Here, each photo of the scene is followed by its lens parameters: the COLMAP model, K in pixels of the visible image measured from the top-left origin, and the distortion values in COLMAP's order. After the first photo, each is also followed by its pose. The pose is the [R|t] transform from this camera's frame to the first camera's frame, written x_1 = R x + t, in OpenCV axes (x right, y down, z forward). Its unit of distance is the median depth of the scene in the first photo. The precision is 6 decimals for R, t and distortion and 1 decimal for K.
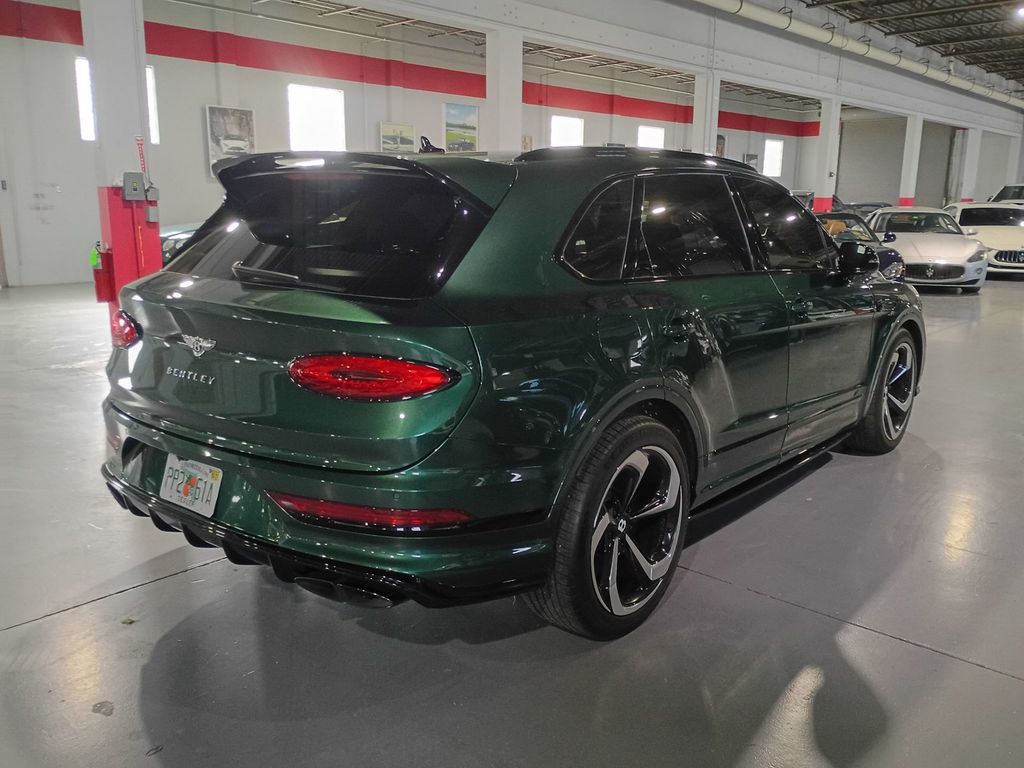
lens RADIAL K [[881.7, 0, 512.5], [0, 881.7, 378.6], [0, 0, 1]] dist [0.067276, -0.096335]
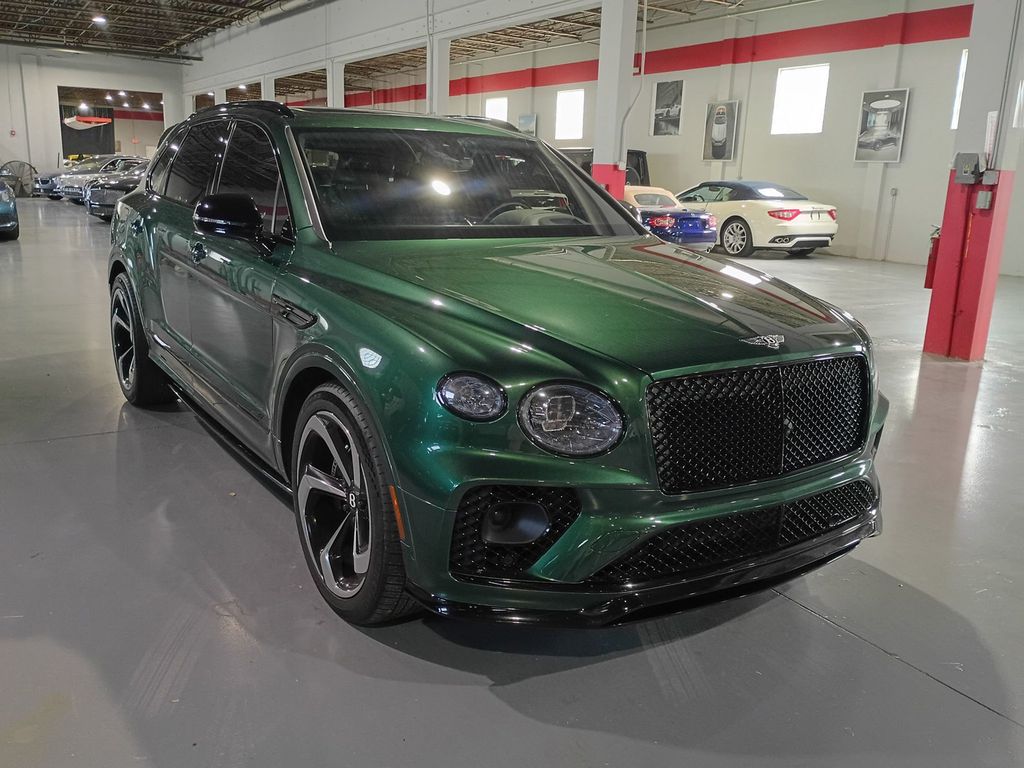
lens RADIAL K [[881.7, 0, 512.5], [0, 881.7, 378.6], [0, 0, 1]] dist [0.067276, -0.096335]
pose [[-0.293872, 0.208837, -0.932752, 1.204809], [-0.216156, 0.936041, 0.277676, -0.285316], [0.931083, 0.283221, -0.229934, 1.404650]]
